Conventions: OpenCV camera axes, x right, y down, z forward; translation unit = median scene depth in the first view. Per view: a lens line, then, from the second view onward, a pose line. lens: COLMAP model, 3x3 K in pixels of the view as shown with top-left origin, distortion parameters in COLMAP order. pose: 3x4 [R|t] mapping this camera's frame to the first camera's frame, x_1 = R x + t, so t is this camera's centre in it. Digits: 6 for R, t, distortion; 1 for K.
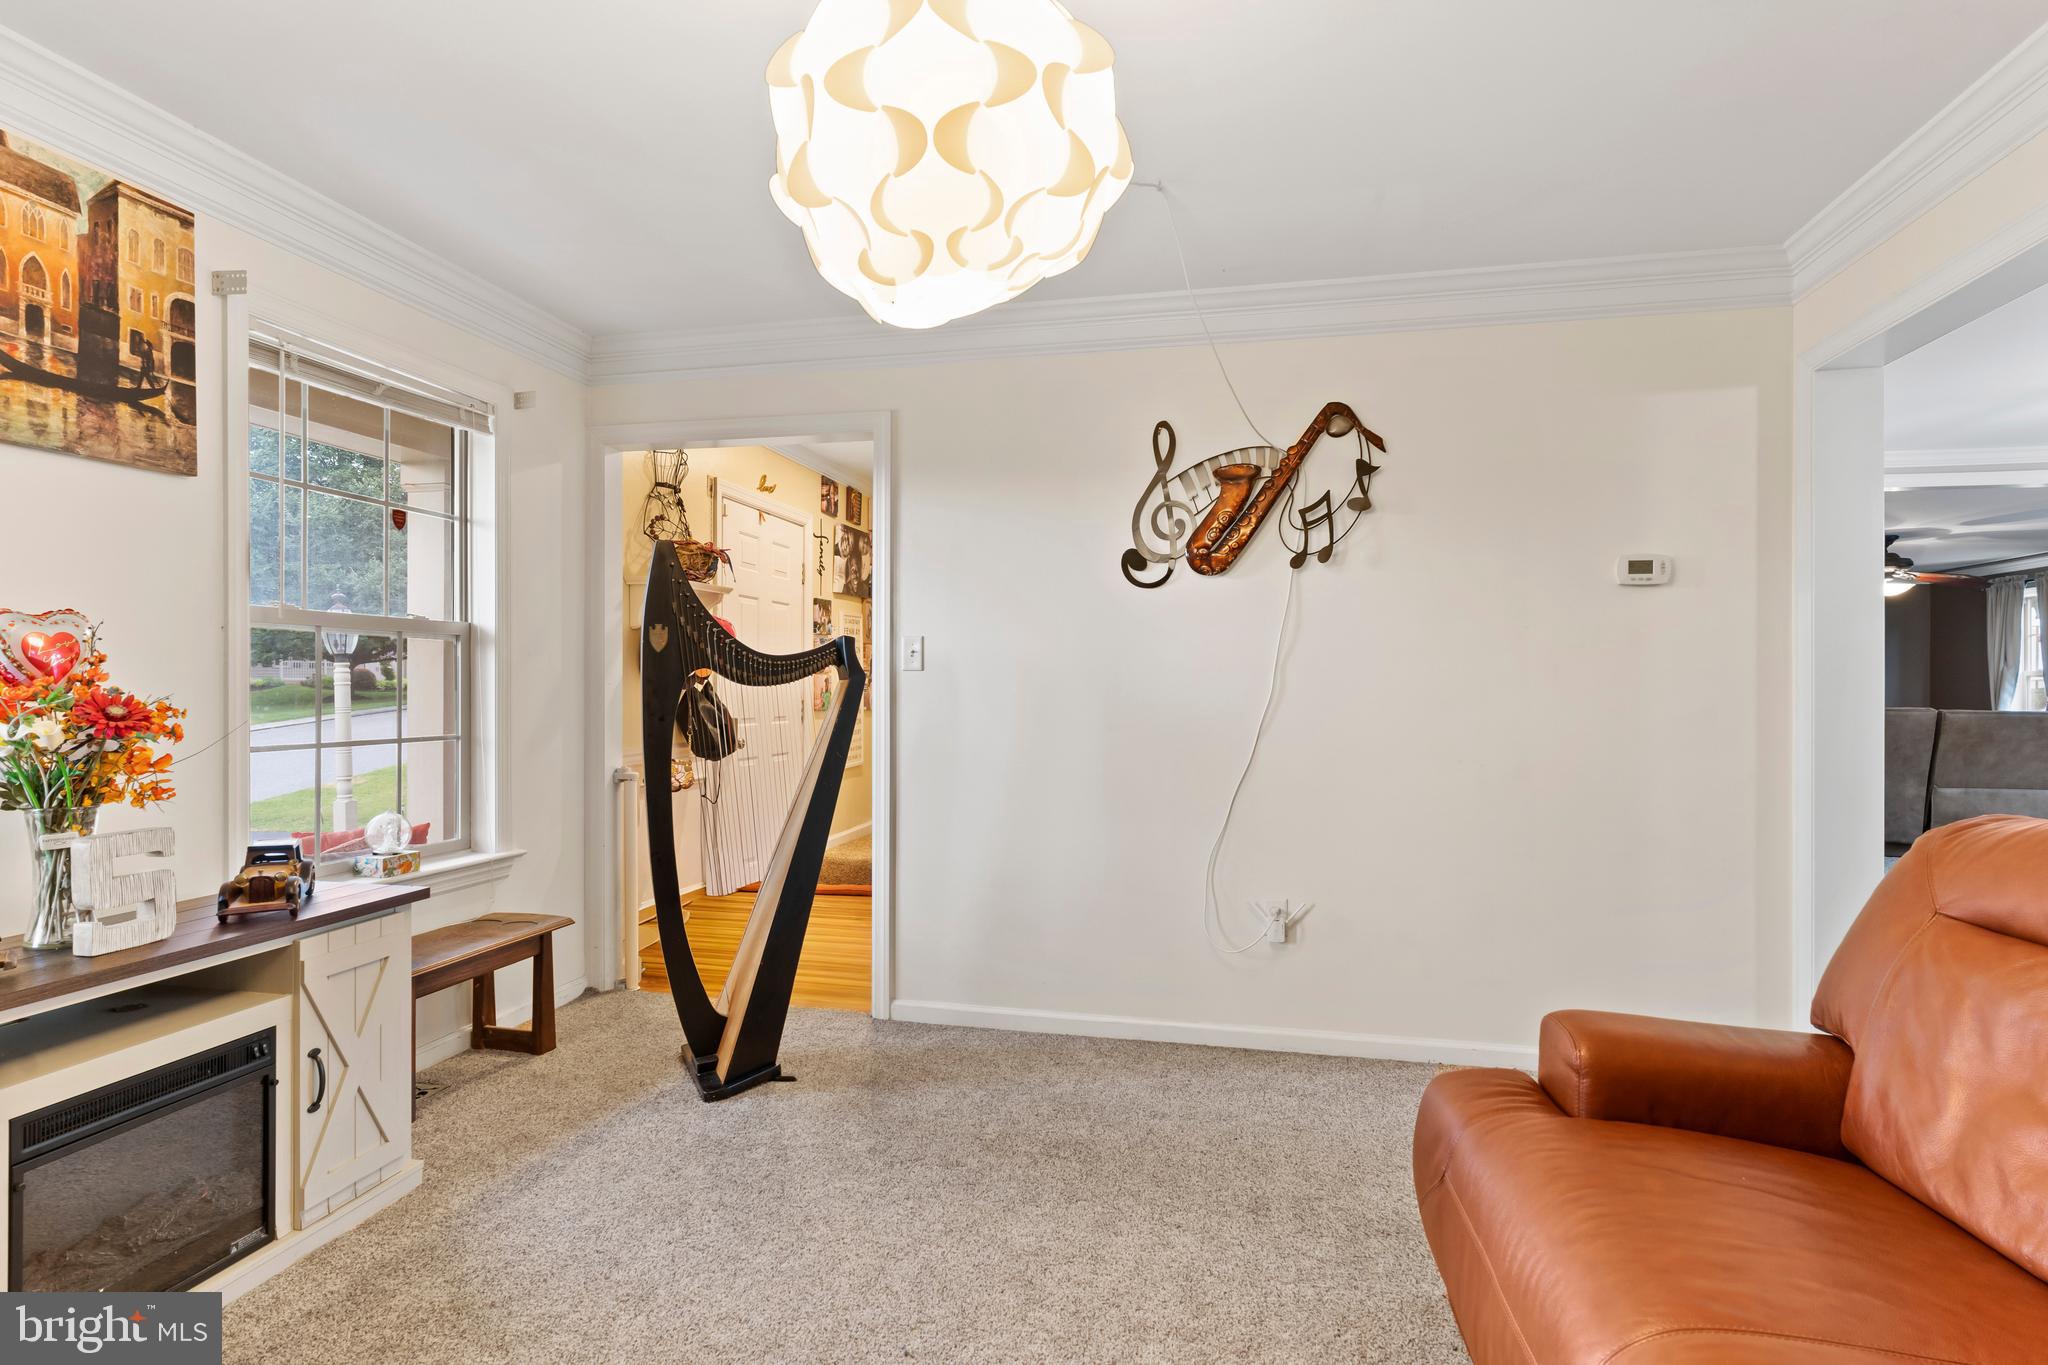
lens RADIAL K [[1053.4, 0, 1011.9], [0, 1053.4, 681.2], [0, 0, 1]] dist [-0.009922, 0.005797]
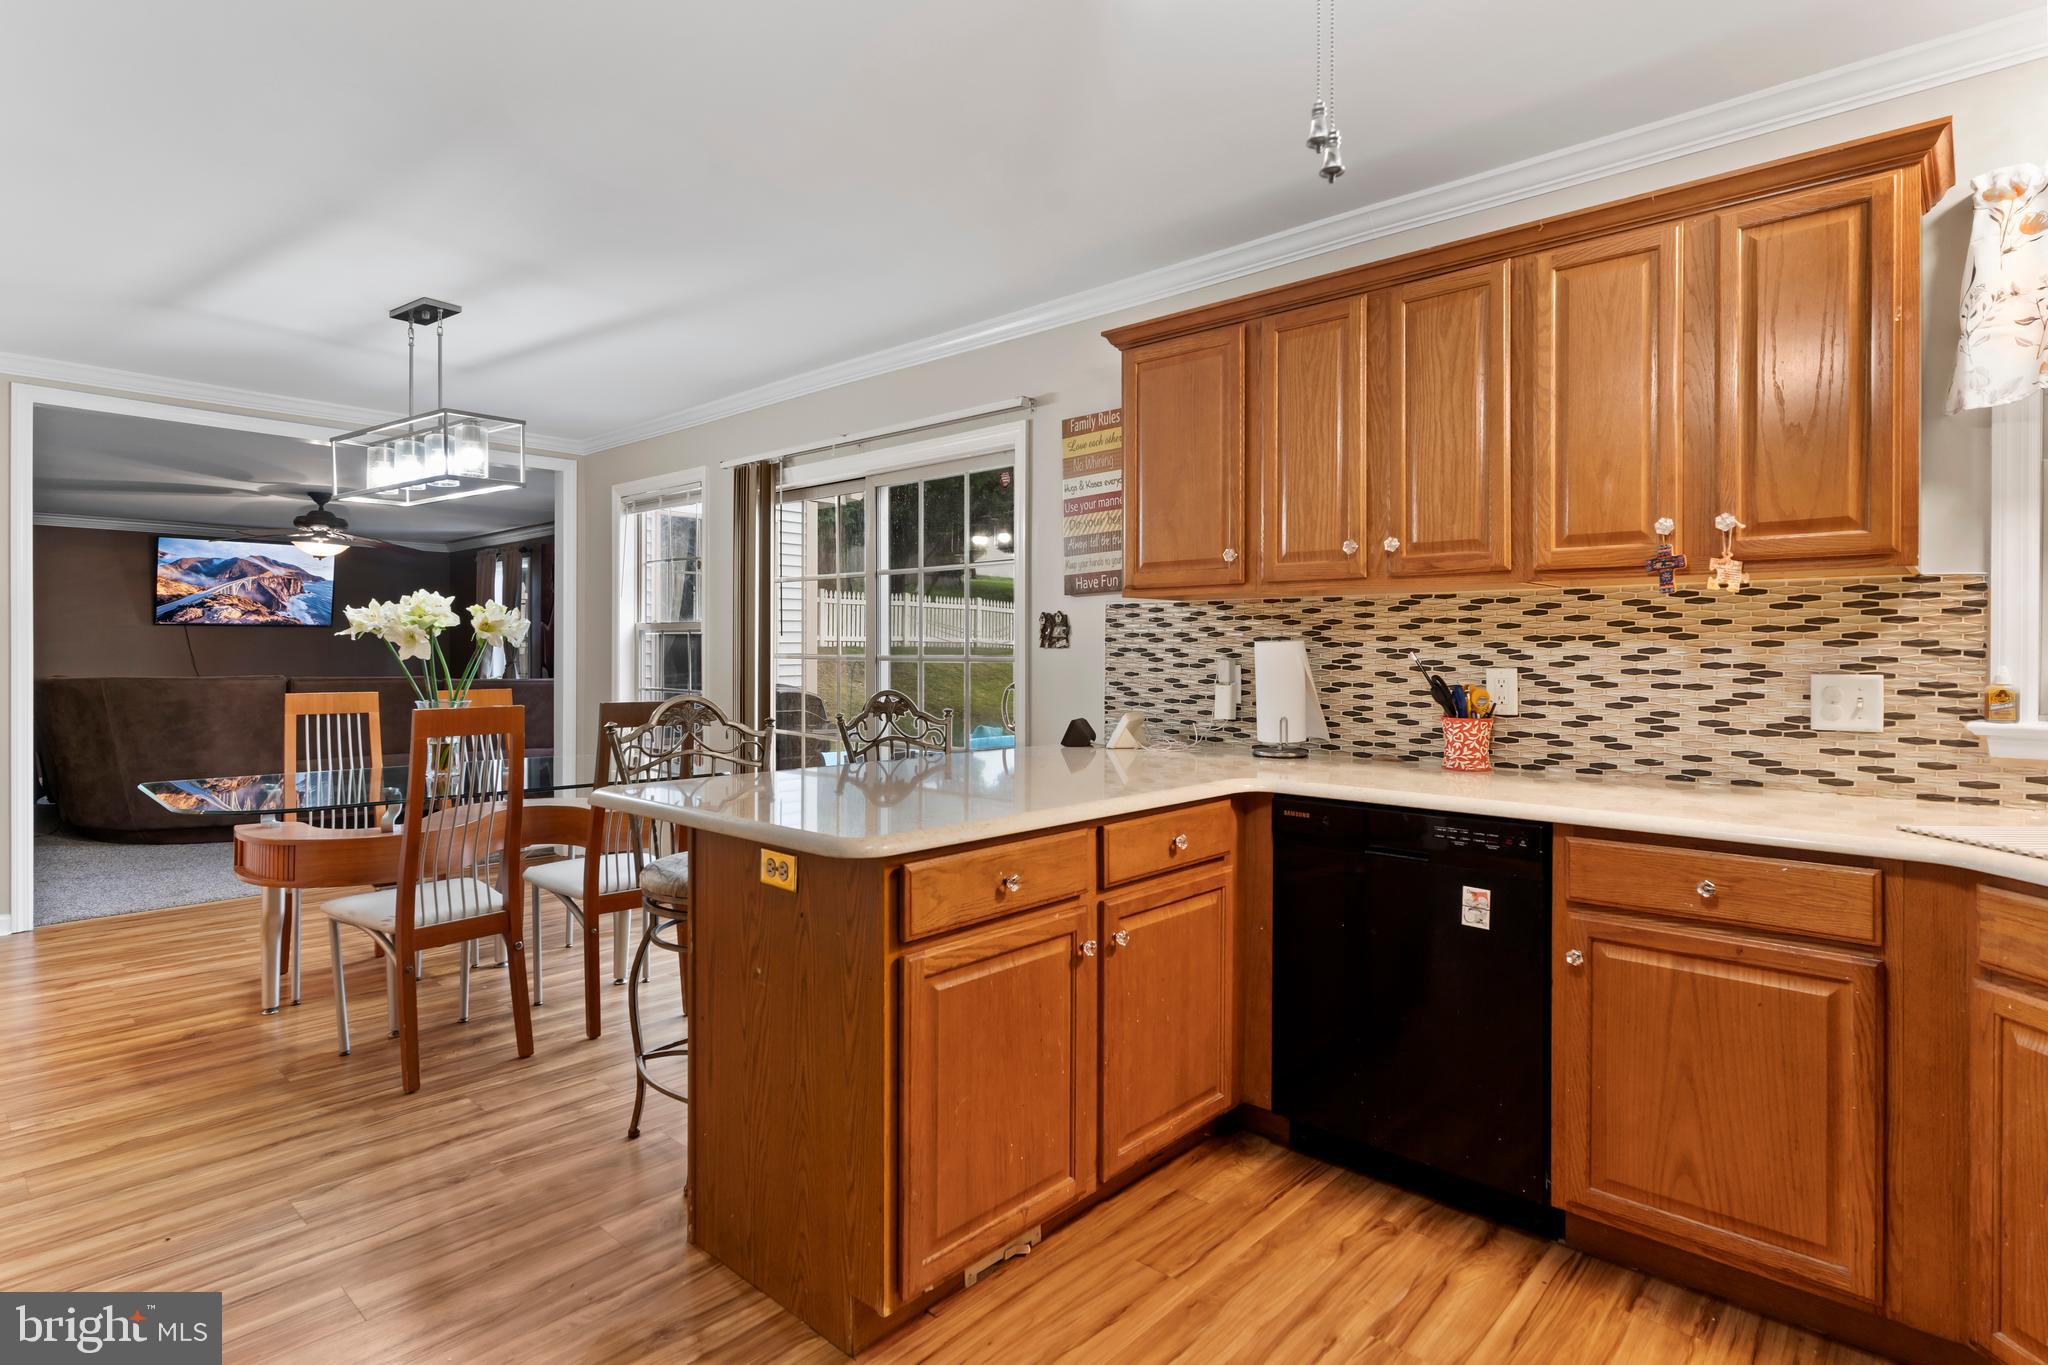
lens RADIAL K [[1053.4, 0, 1014.4], [0, 1053.4, 656.2], [0, 0, 1]] dist [-0.009922, 0.005797]
pose [[0.495277, -0.008462, 0.868694, 1.138746], [-0.001645, 0.999942, 0.010678, -0.006917], [-0.868734, -0.006717, 0.495234, -0.066816]]
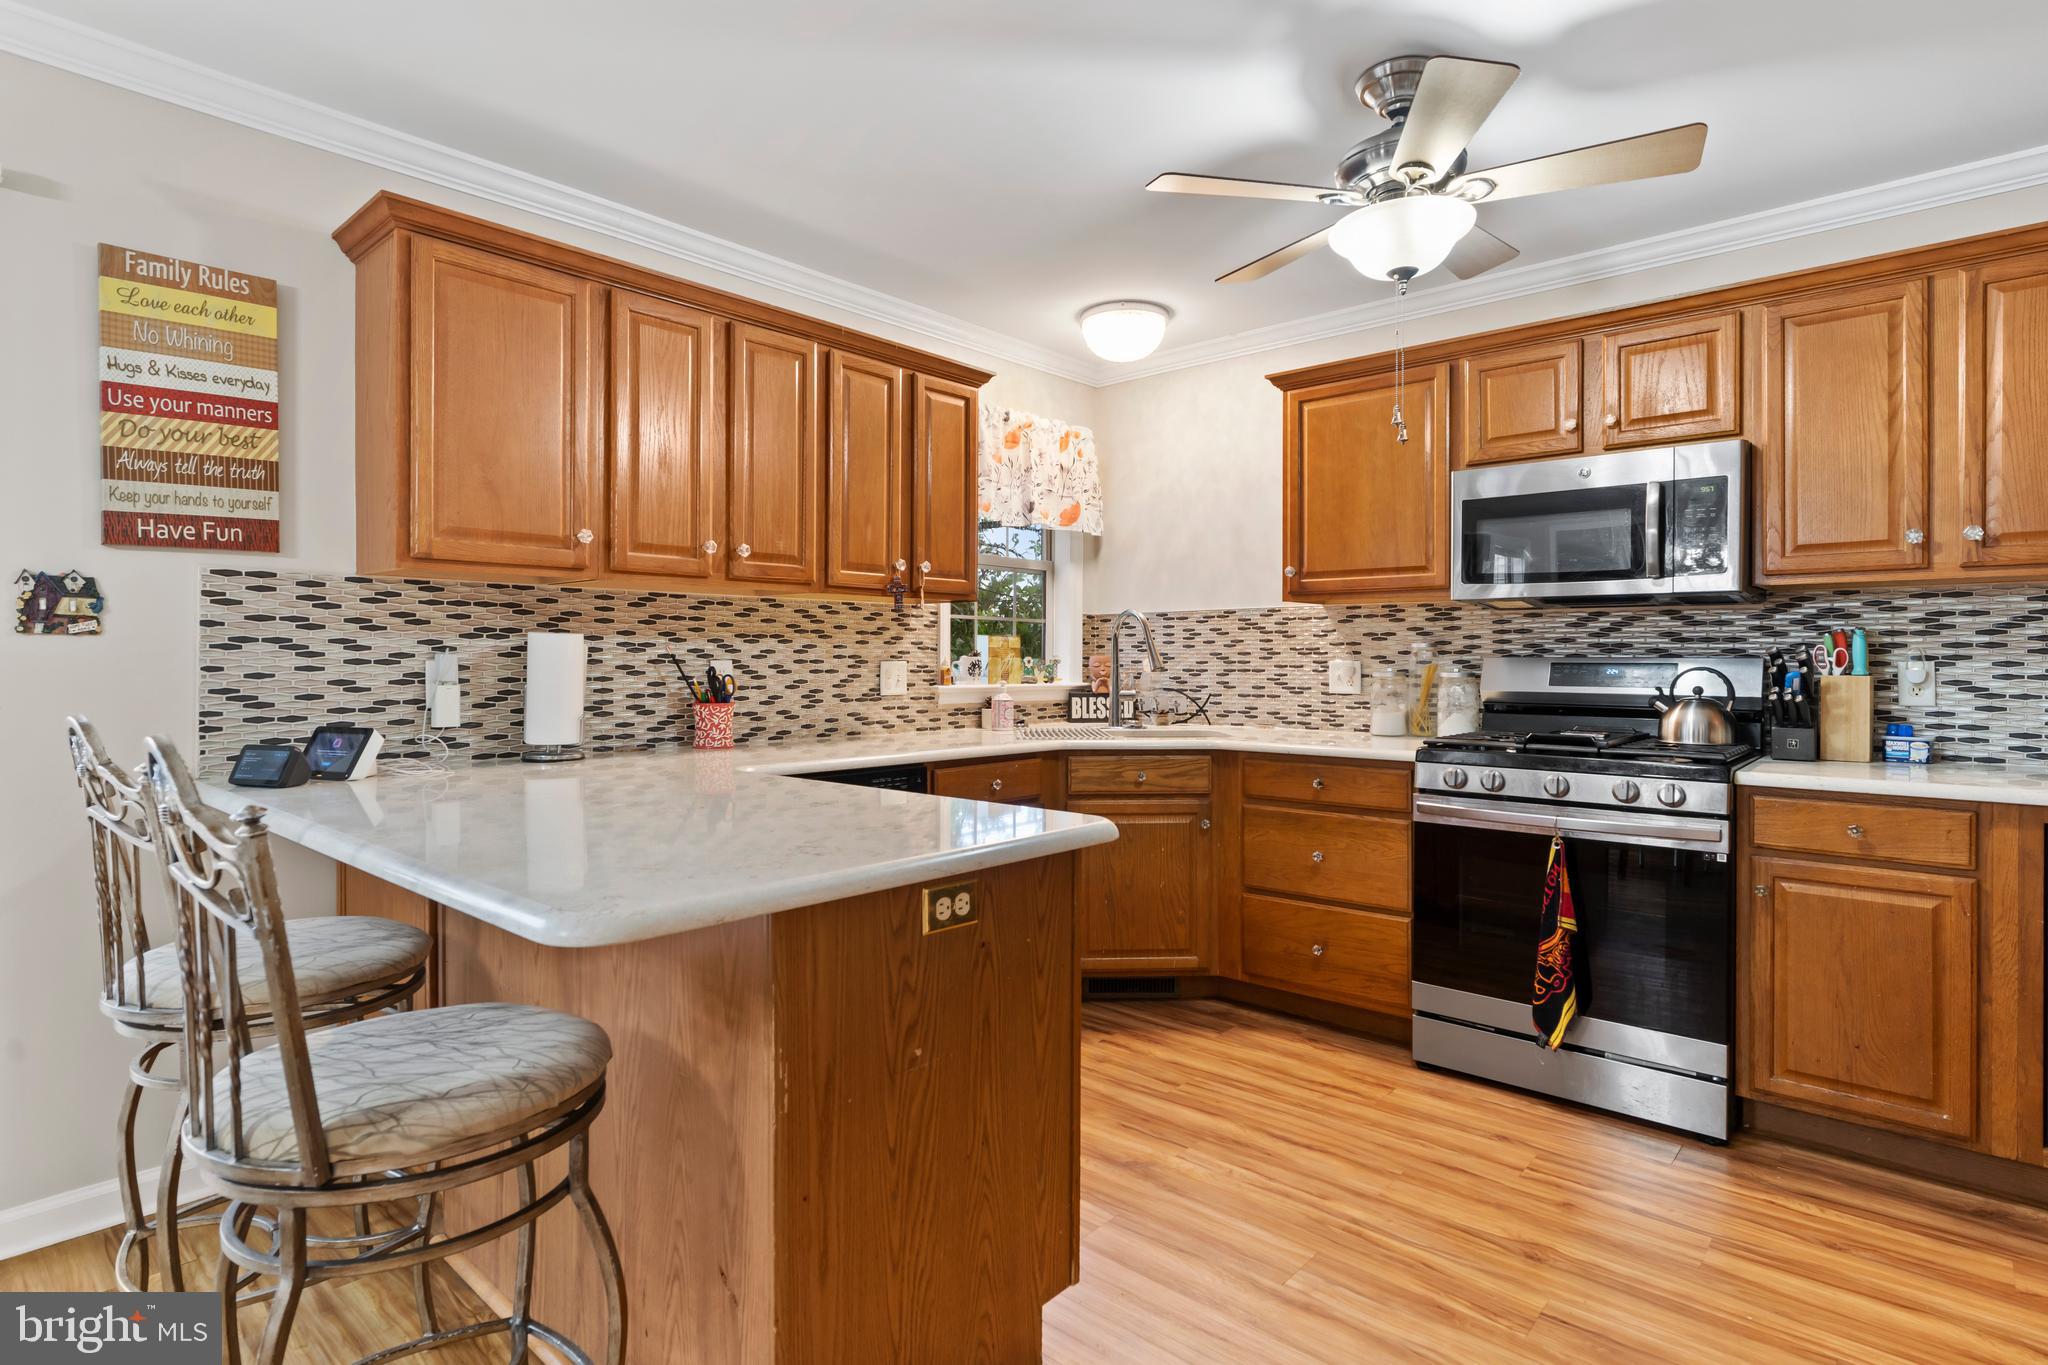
lens RADIAL K [[1053.4, 0, 1014.1], [0, 1053.4, 667.5], [0, 0, 1]] dist [-0.009922, 0.005797]
pose [[-0.875175, -0.011343, 0.483674, 1.400674], [-0.007630, 0.999924, 0.009643, 0.010771], [-0.483747, 0.004749, -0.875195, 1.043313]]
